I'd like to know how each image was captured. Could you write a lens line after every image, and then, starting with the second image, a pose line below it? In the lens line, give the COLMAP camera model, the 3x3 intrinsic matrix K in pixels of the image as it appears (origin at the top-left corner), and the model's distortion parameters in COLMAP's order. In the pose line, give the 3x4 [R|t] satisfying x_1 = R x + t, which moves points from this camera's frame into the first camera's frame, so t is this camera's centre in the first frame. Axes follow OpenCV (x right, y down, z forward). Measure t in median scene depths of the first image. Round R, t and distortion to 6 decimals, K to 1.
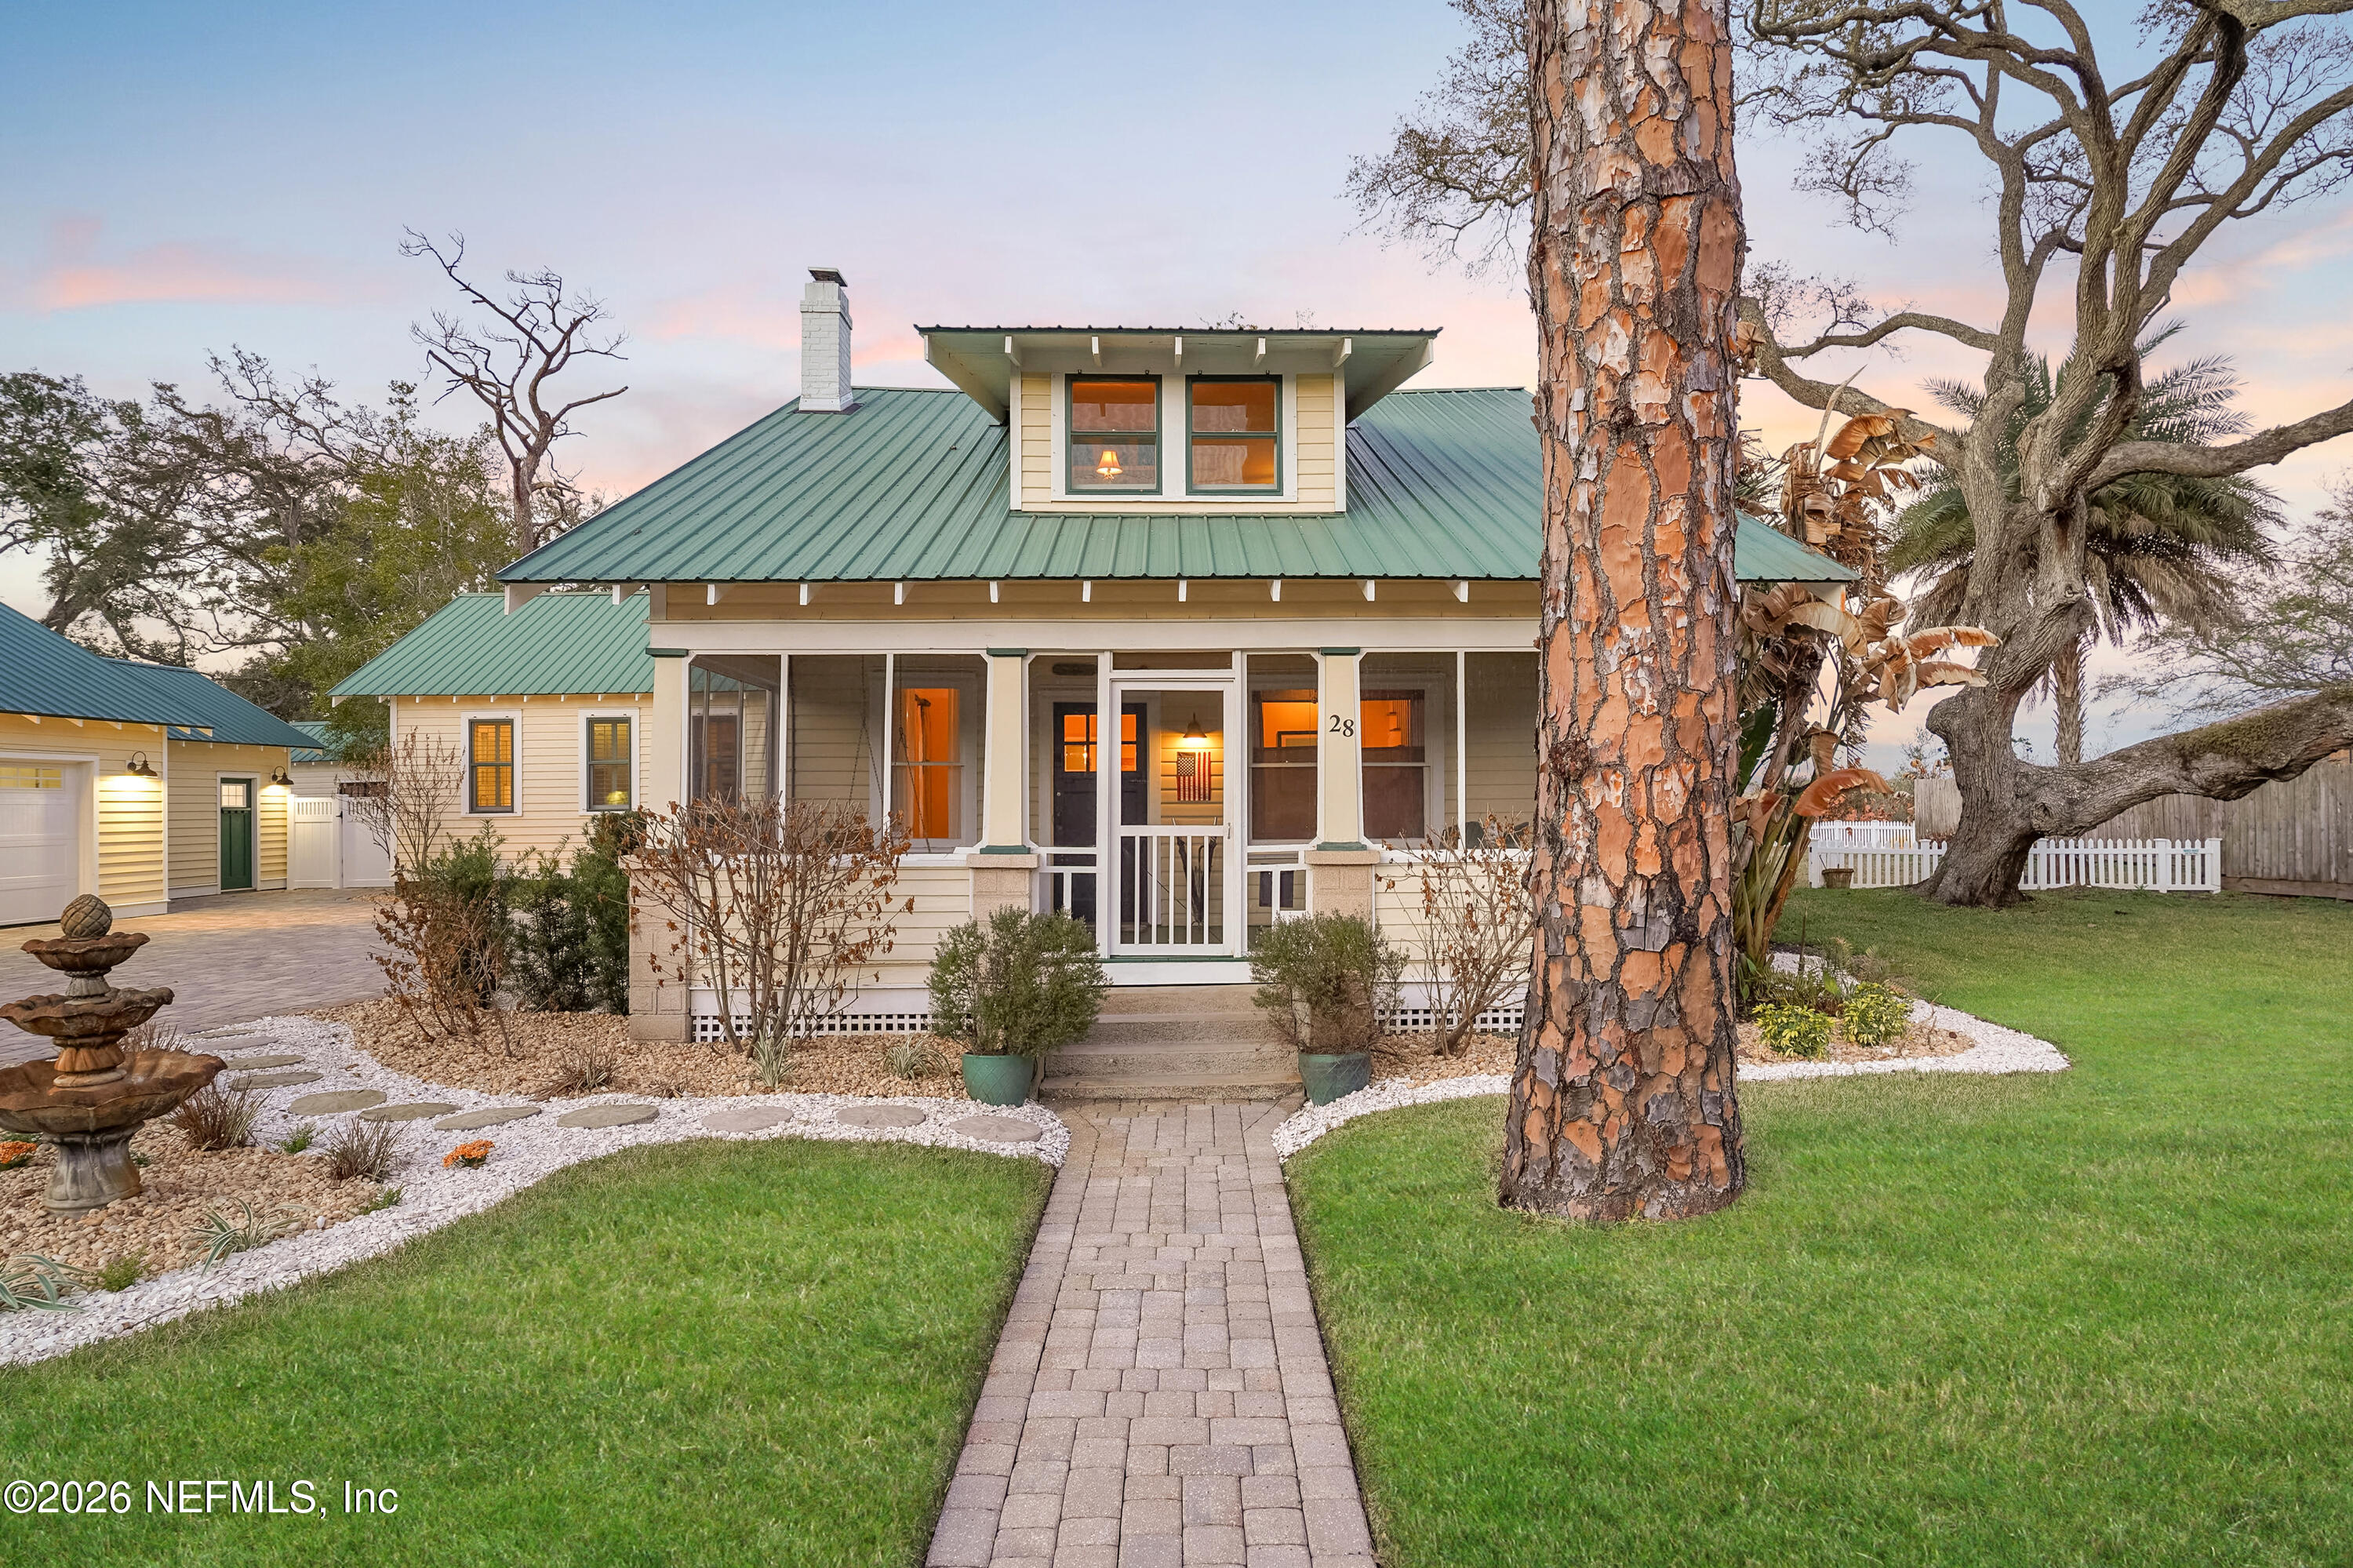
lens RADIAL K [[1244.8, 0, 1173.7], [0, 1244.8, 785.9], [0, 0, 1]] dist [-0.000912, 0.000890]
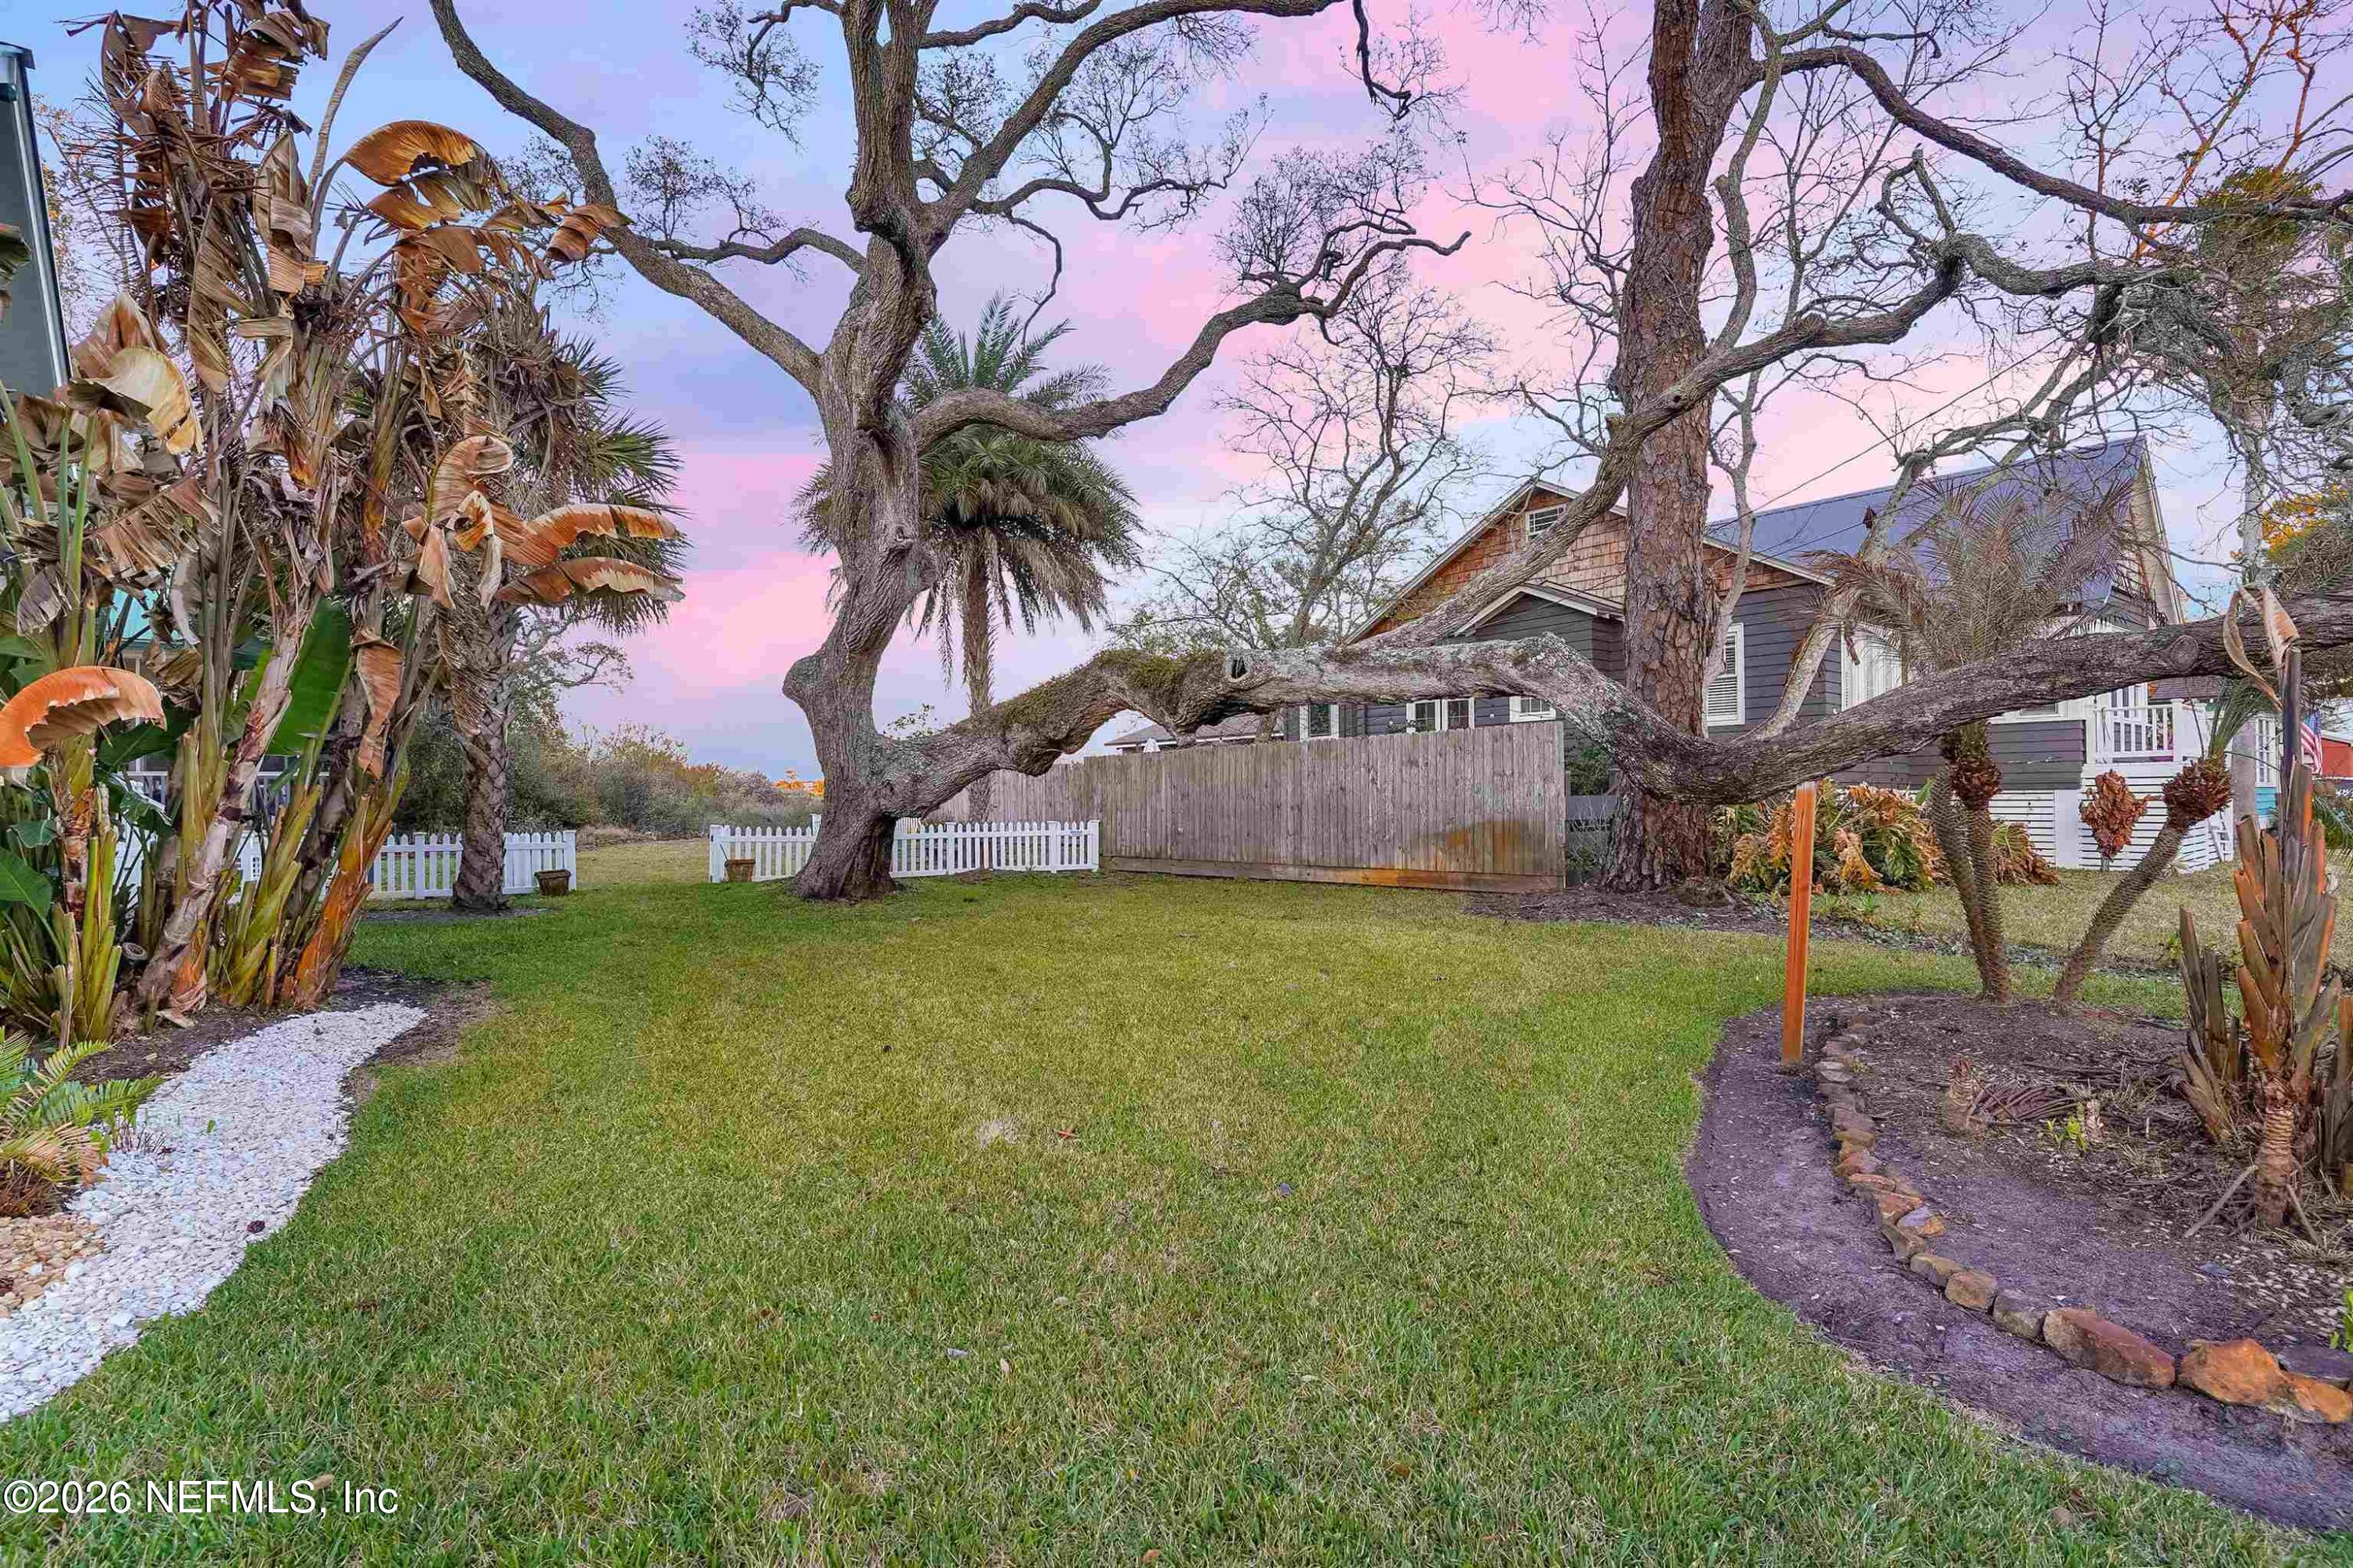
lens RADIAL K [[1139.7, 0, 1175.8], [0, 1139.7, 781.1], [0, 0, 1]] dist [-0.001904, 0.001448]
pose [[0.785221, 0.010879, 0.619120, 0.604656], [-0.009549, 0.999940, -0.005460, 0.028549], [-0.619142, -0.001625, 0.785278, 0.406590]]
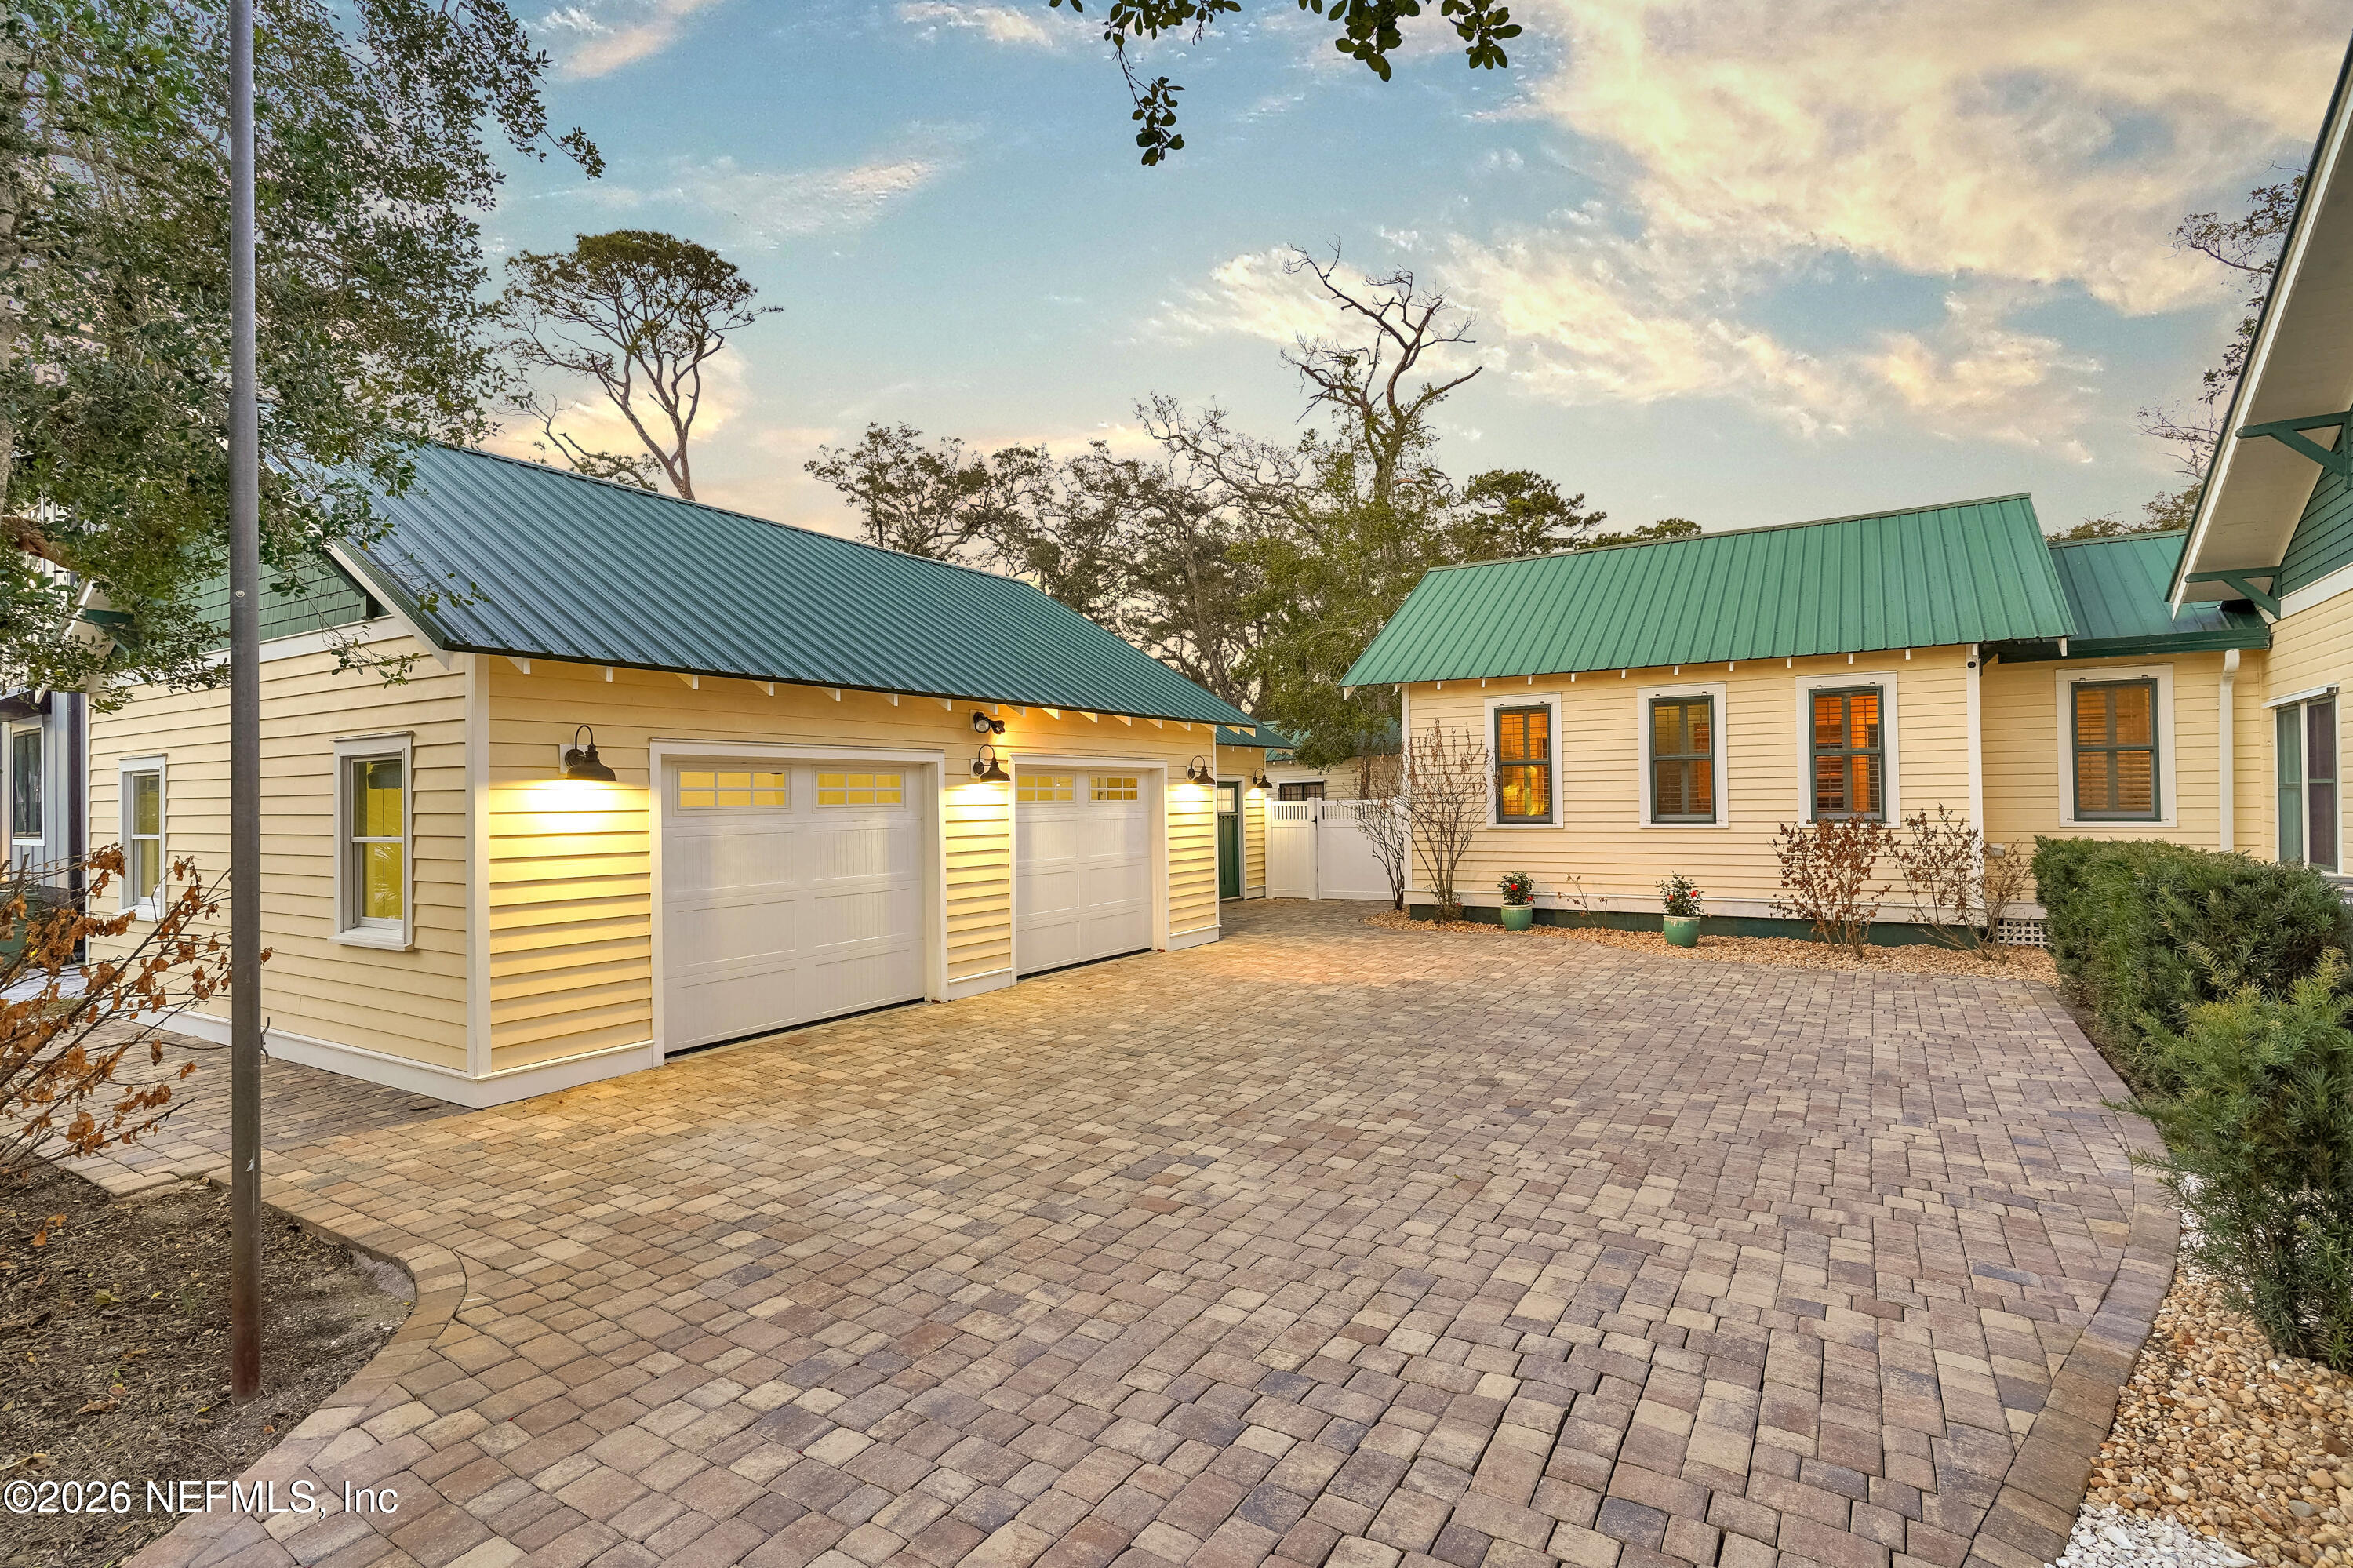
lens RADIAL K [[1139.7, 0, 1175.8], [0, 1139.7, 781.1], [0, 0, 1]] dist [-0.001904, 0.001448]
pose [[0.841644, -0.008221, -0.539971, -0.722015], [0.011824, 0.999925, 0.003206, -0.022553], [0.539904, -0.009083, 0.841678, 0.557243]]
